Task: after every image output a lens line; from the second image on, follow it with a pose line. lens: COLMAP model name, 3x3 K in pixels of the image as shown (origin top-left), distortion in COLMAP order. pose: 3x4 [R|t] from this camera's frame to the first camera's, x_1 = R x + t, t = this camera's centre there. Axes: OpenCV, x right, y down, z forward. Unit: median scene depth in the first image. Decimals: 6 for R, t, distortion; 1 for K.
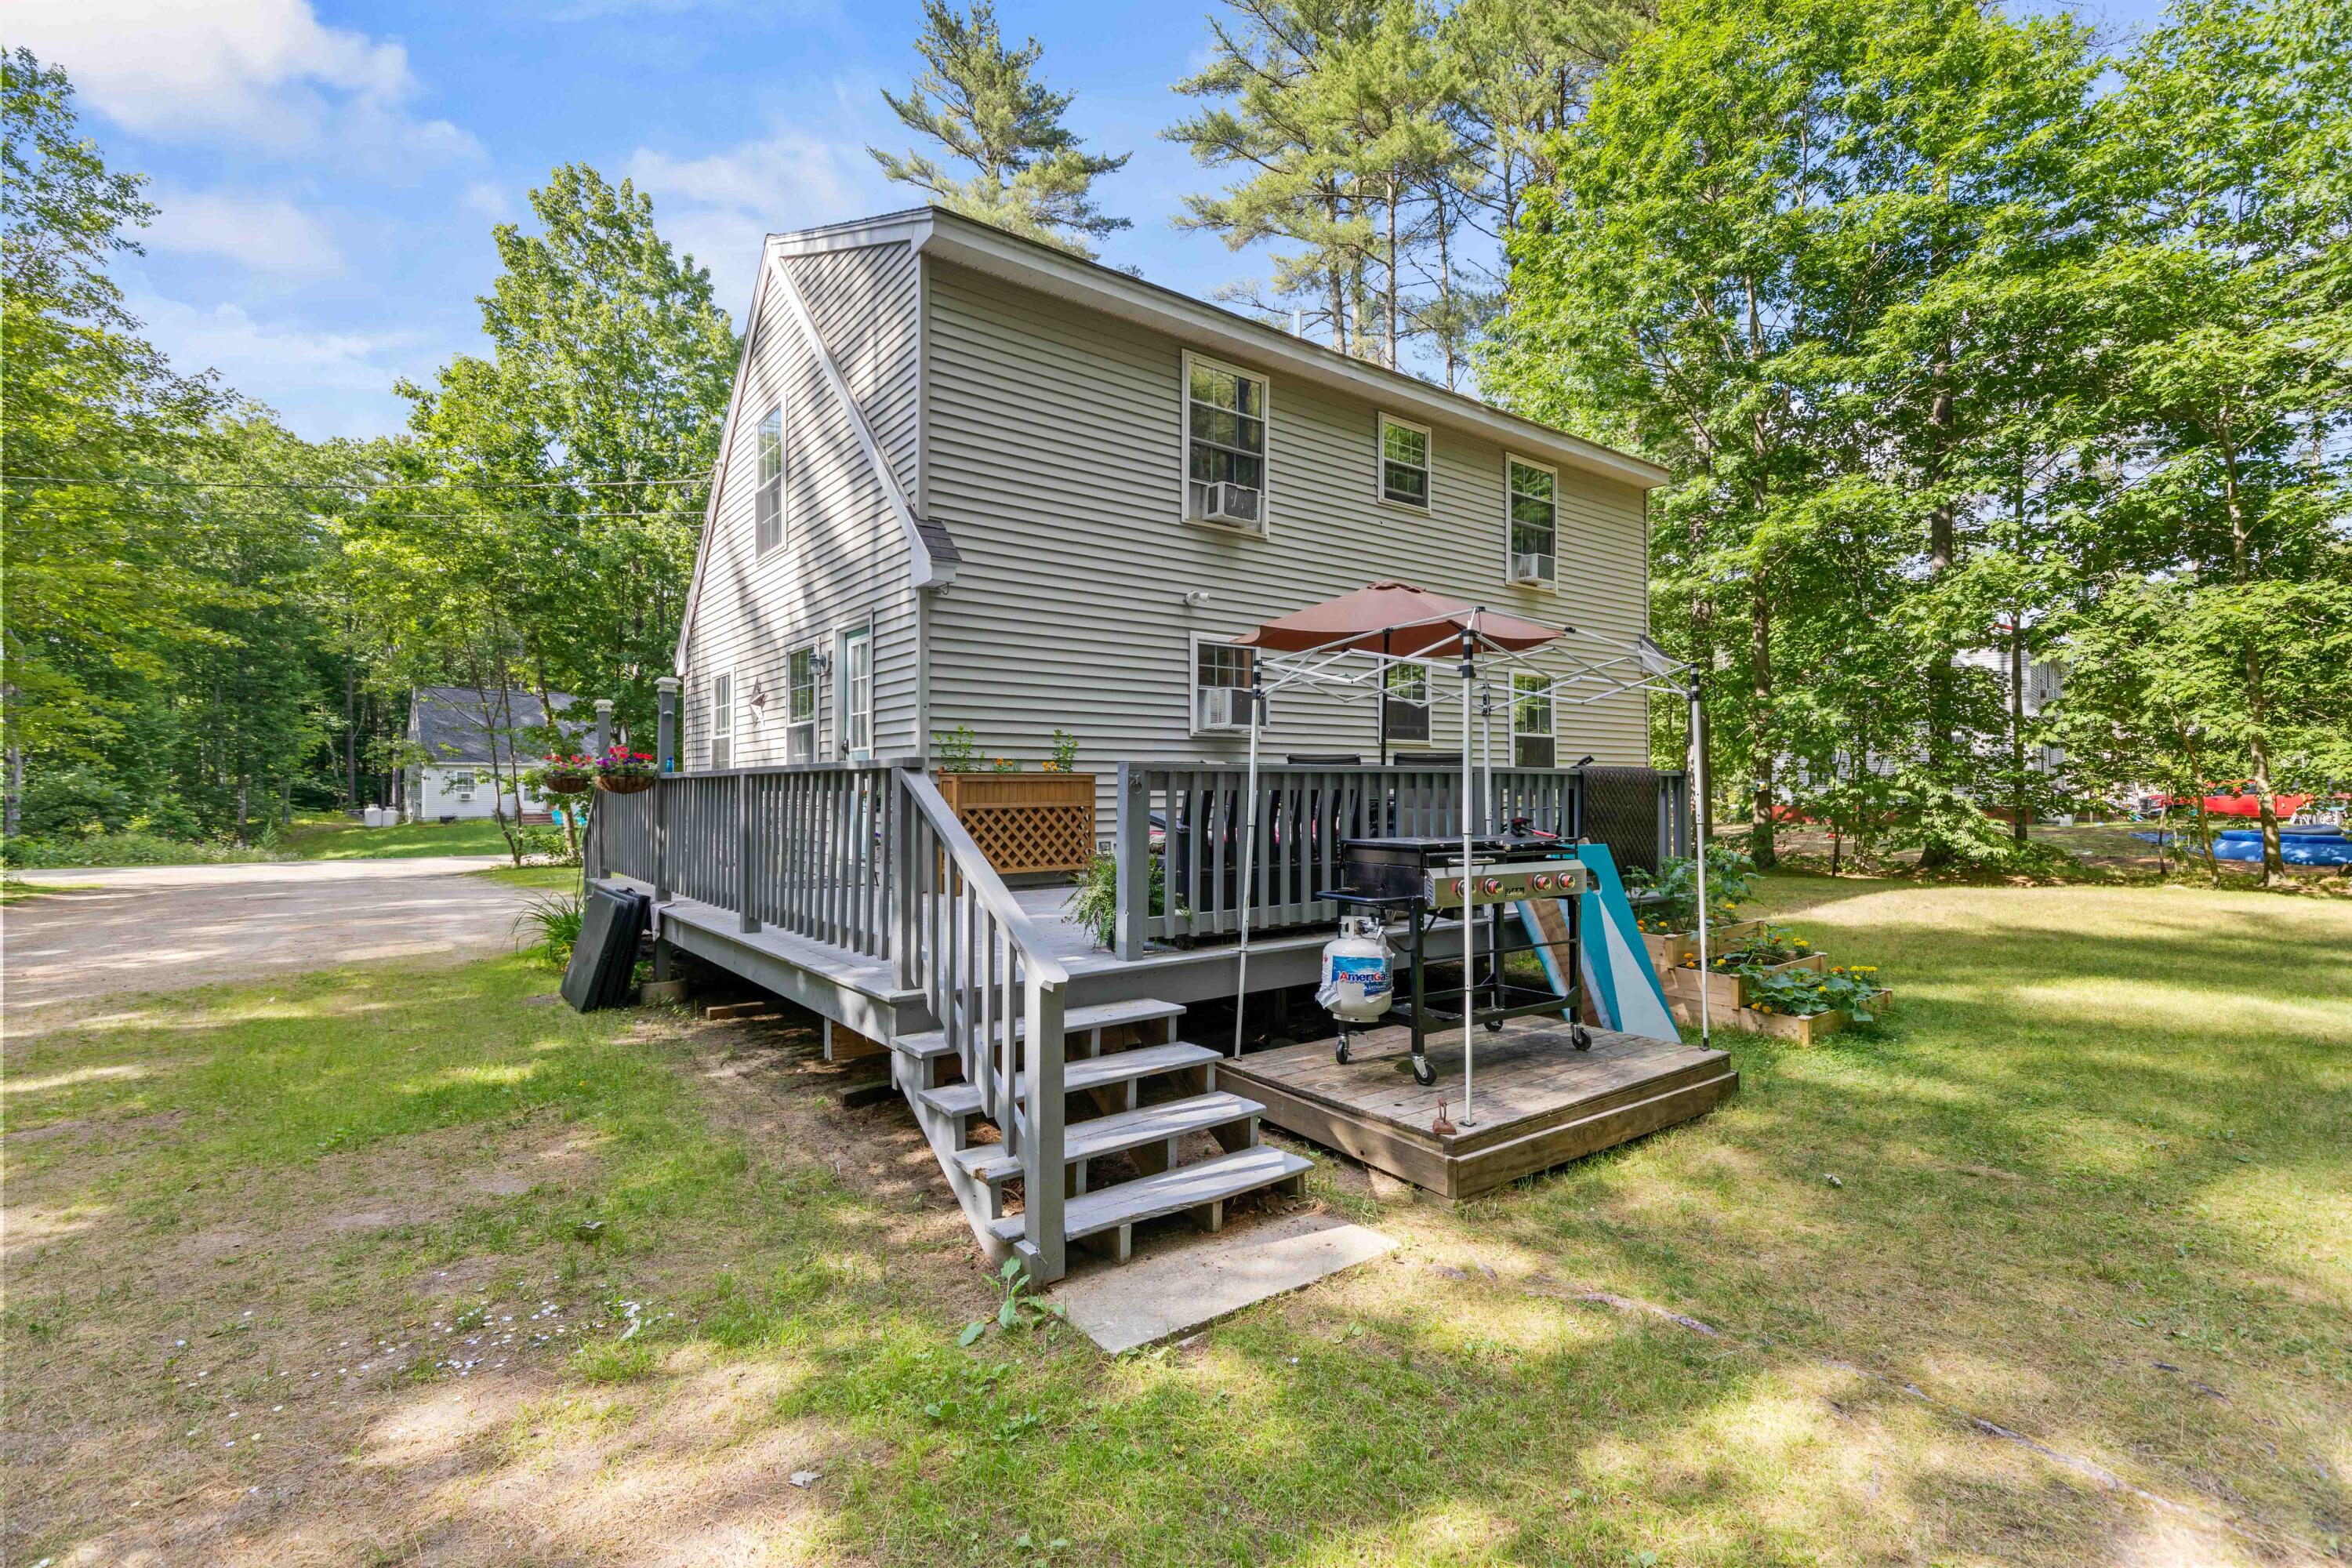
lens RADIAL K [[1049.6, 0, 1193.6], [0, 1049.6, 776.0], [0, 0, 1]] dist [0.010720, -0.000221]
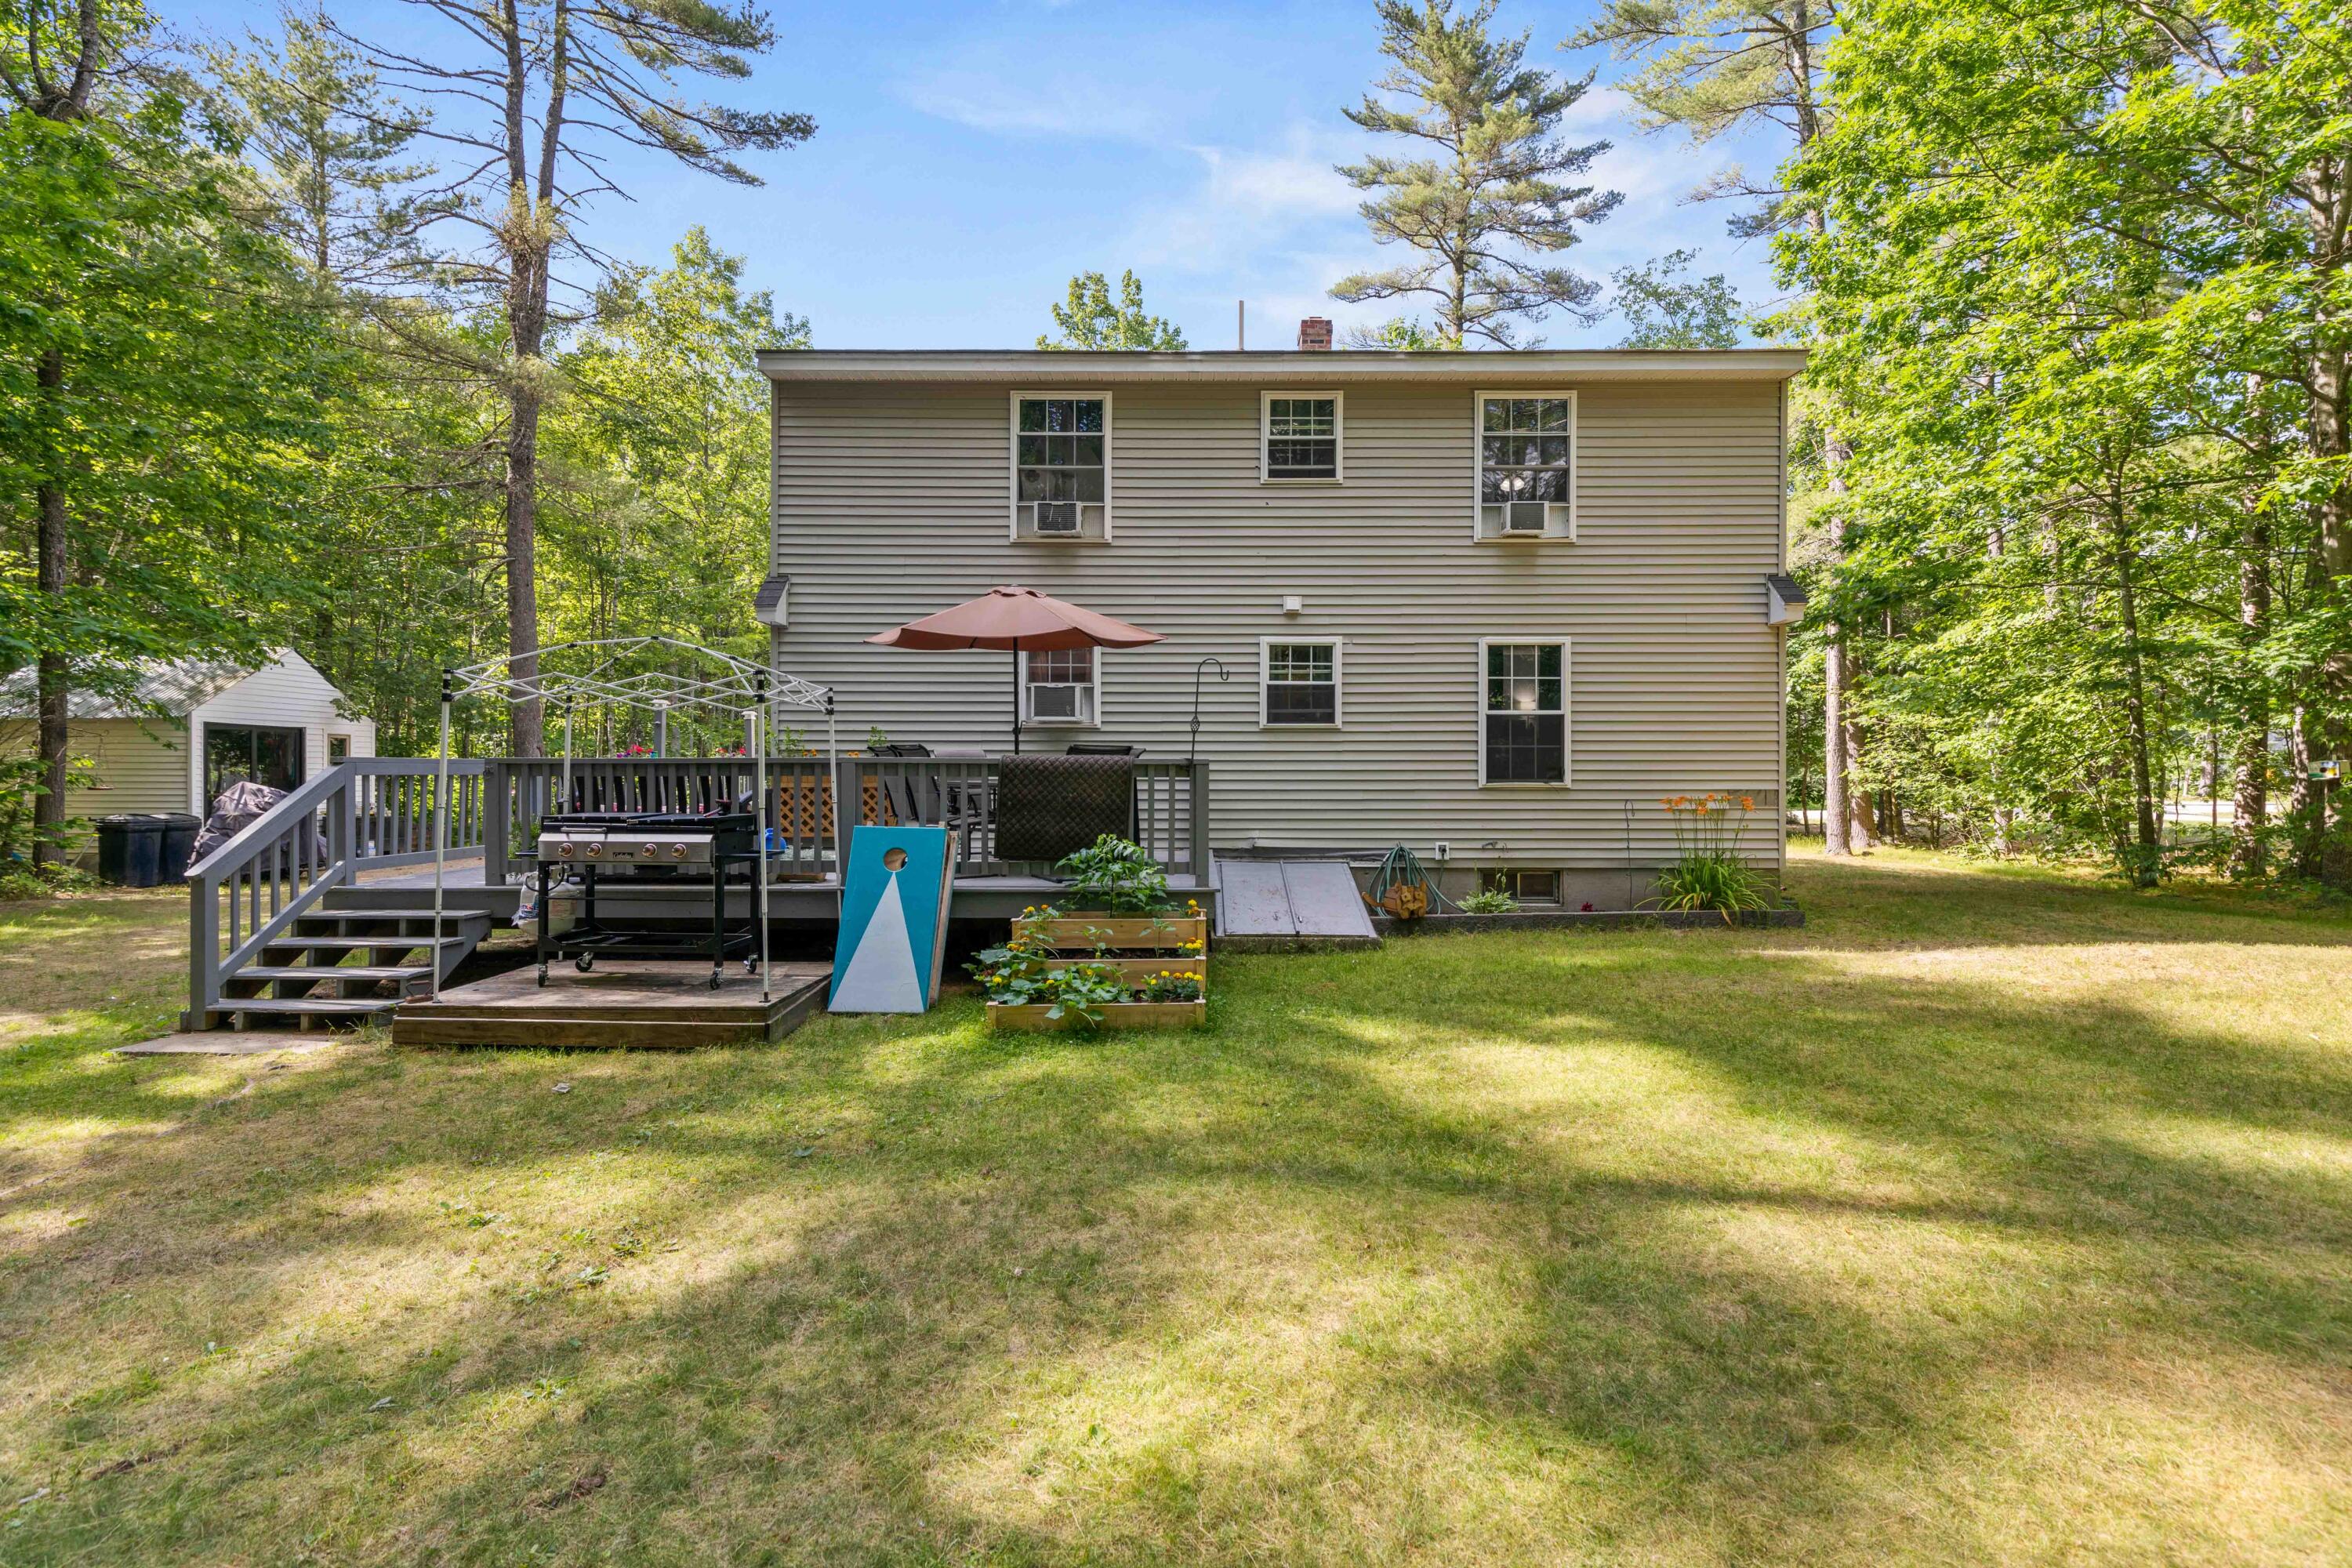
lens RADIAL K [[1059.2, 0, 1168.8], [0, 1059.2, 766.5], [0, 0, 1]] dist [0.002415, -0.000146]
pose [[0.781444, 0.005365, -0.623953, 0.731014], [0.001422, 0.999945, 0.010378, -0.006441], [0.623974, -0.008996, 0.781393, 0.171033]]
